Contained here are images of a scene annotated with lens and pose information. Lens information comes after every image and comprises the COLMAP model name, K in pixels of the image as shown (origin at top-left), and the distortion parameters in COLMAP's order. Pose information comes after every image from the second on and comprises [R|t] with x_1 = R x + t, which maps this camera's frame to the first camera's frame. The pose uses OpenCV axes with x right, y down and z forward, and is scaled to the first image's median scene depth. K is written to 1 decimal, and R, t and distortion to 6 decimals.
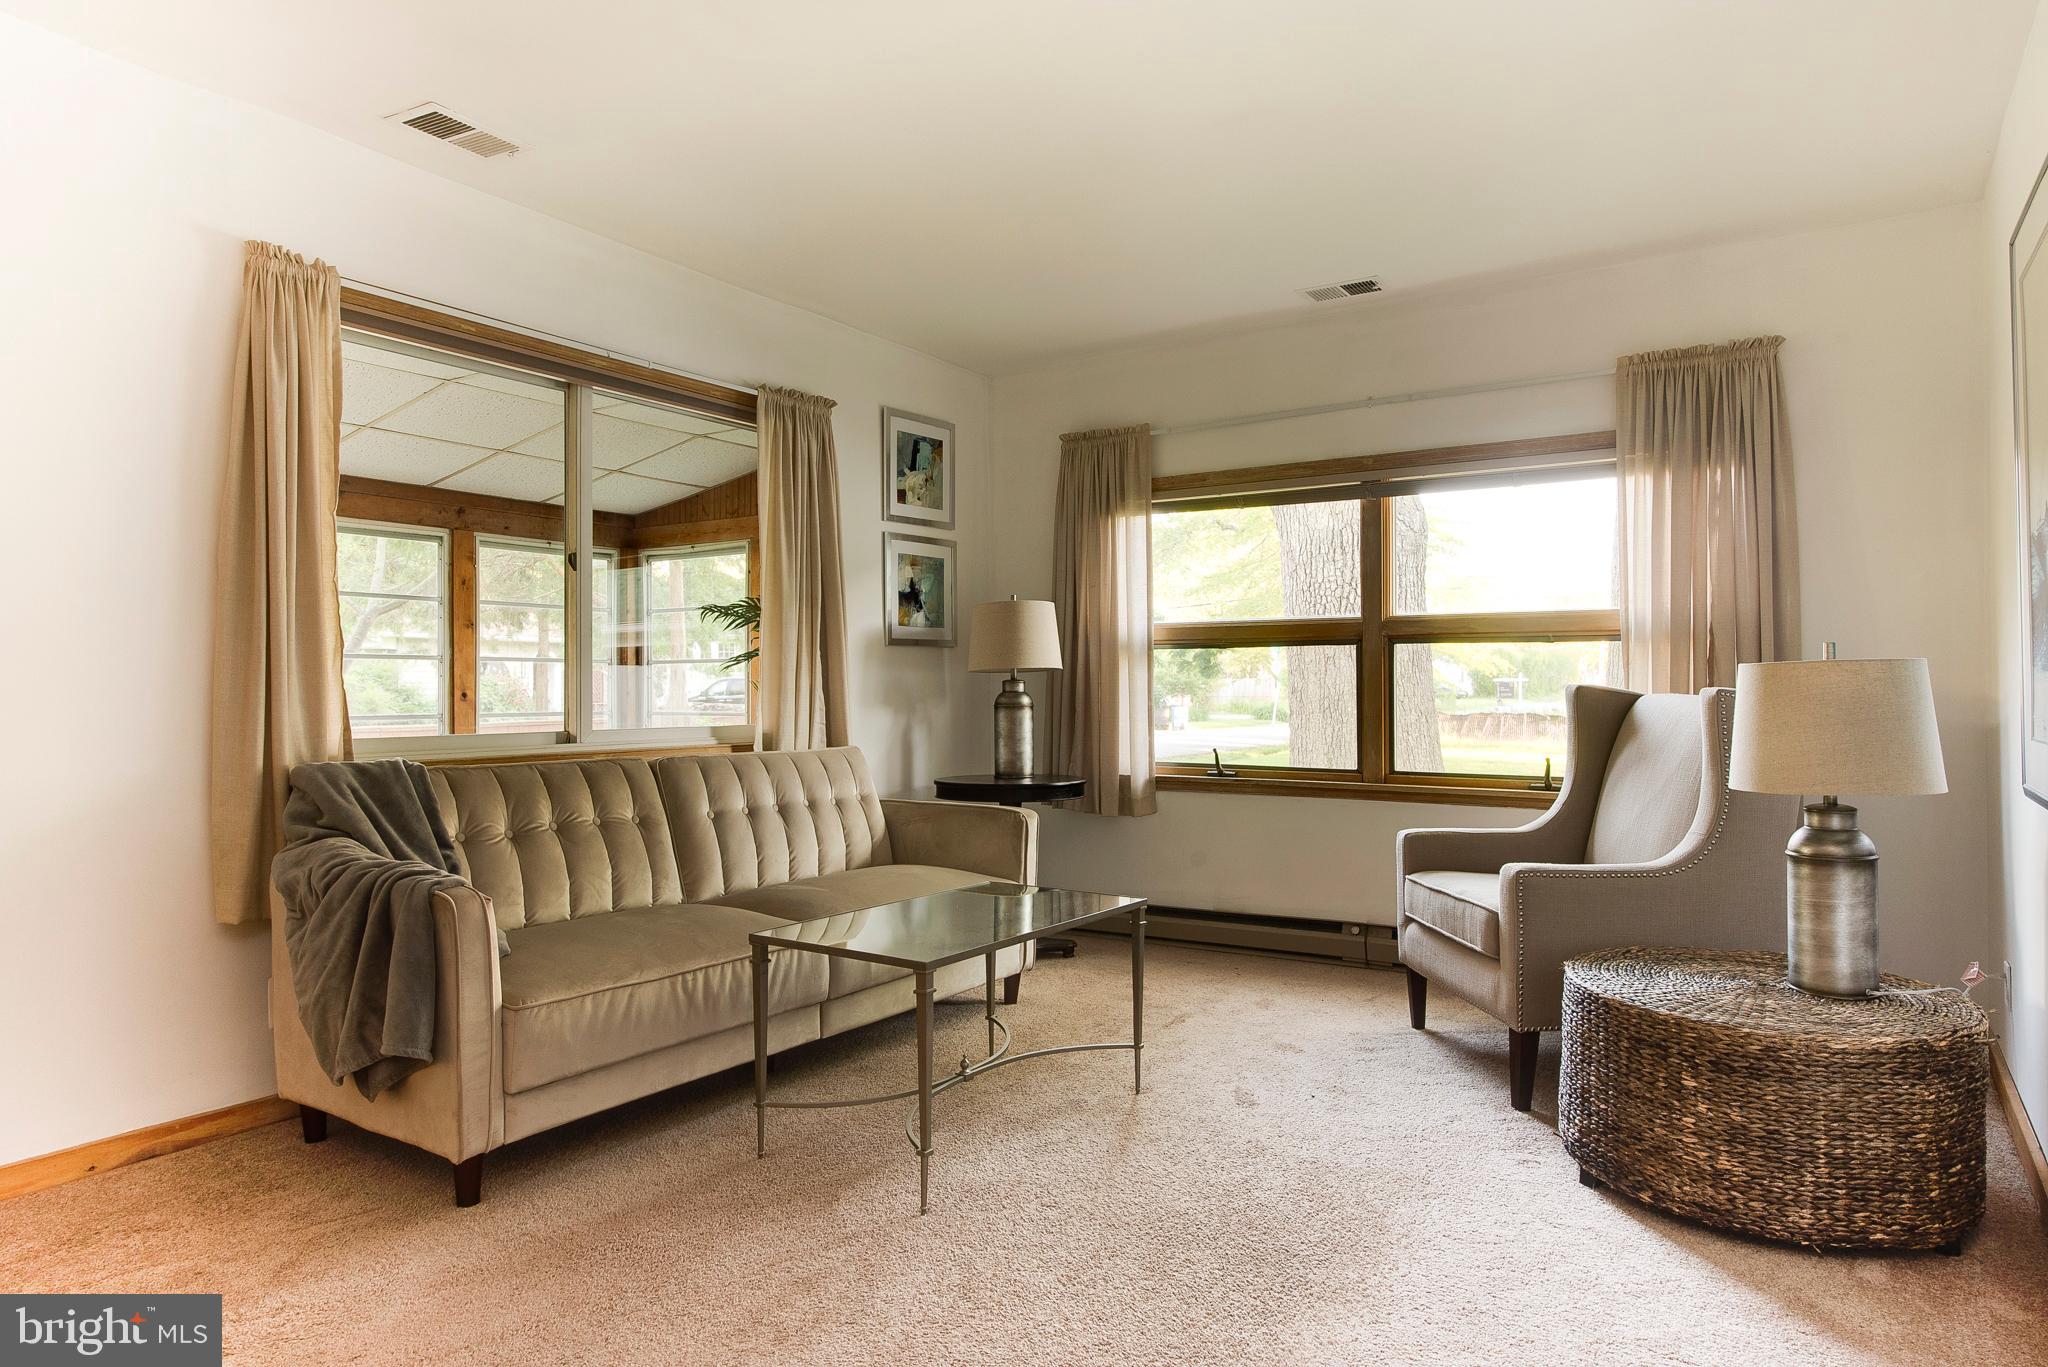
lens RADIAL K [[1205.7, 0, 1025.0], [0, 1205.7, 678.4], [0, 0, 1]] dist [-0.001548, -0.001857]
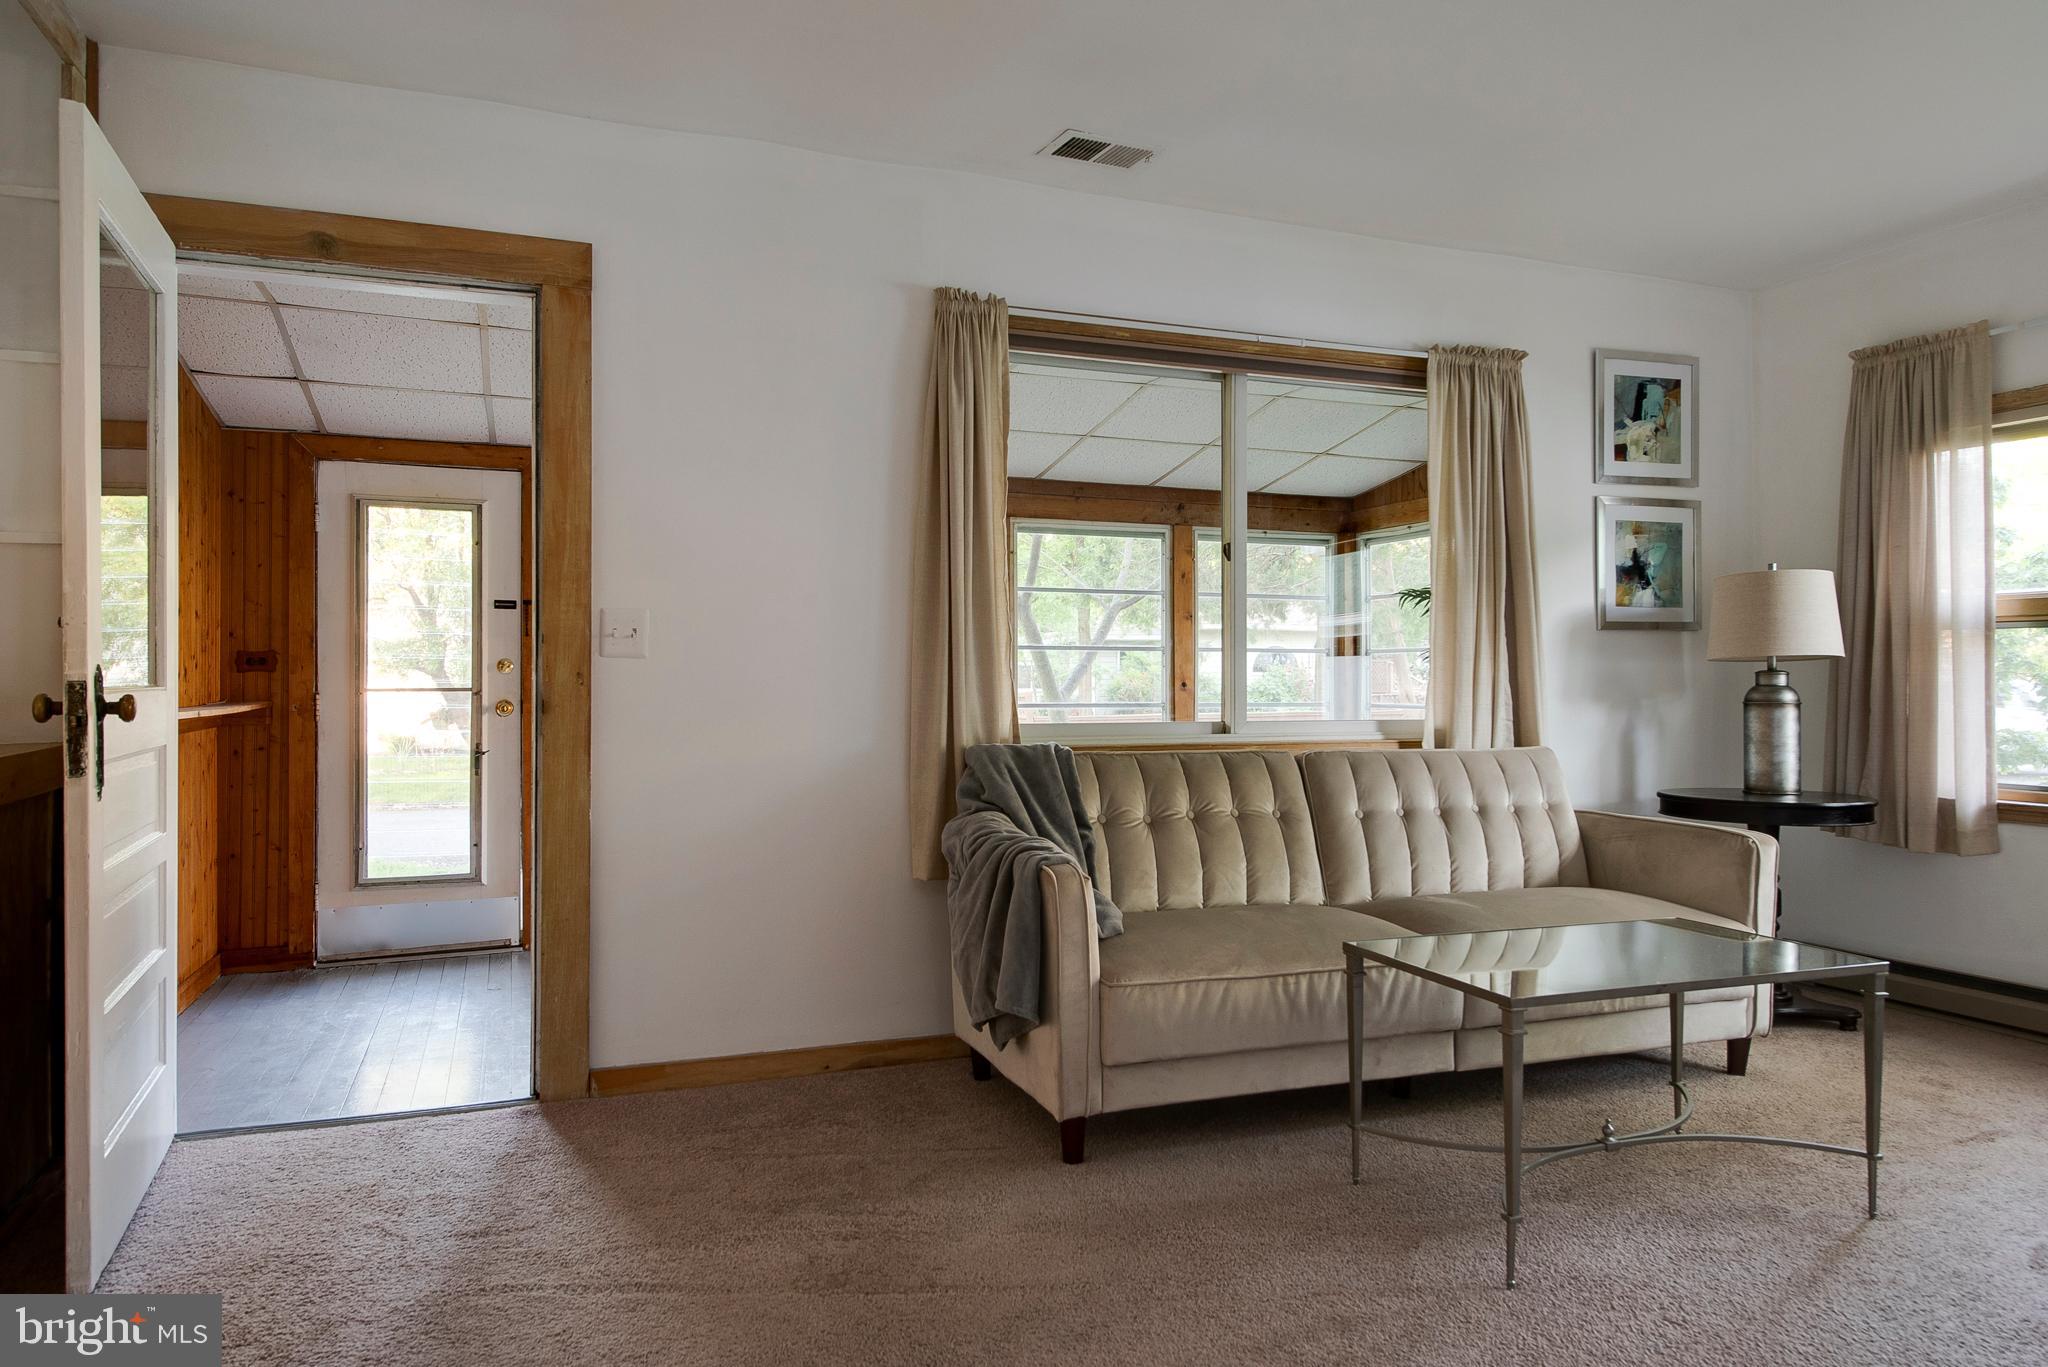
lens RADIAL K [[1288.7, 0, 1022.4], [0, 1288.7, 681.6], [0, 0, 1]] dist [-0.003005, 0.002949]
pose [[0.815514, 0.005514, -0.578710, 0.105427], [0.000378, 0.999949, 0.010060, -0.000287], [0.578737, -0.008423, 0.815471, 0.031170]]
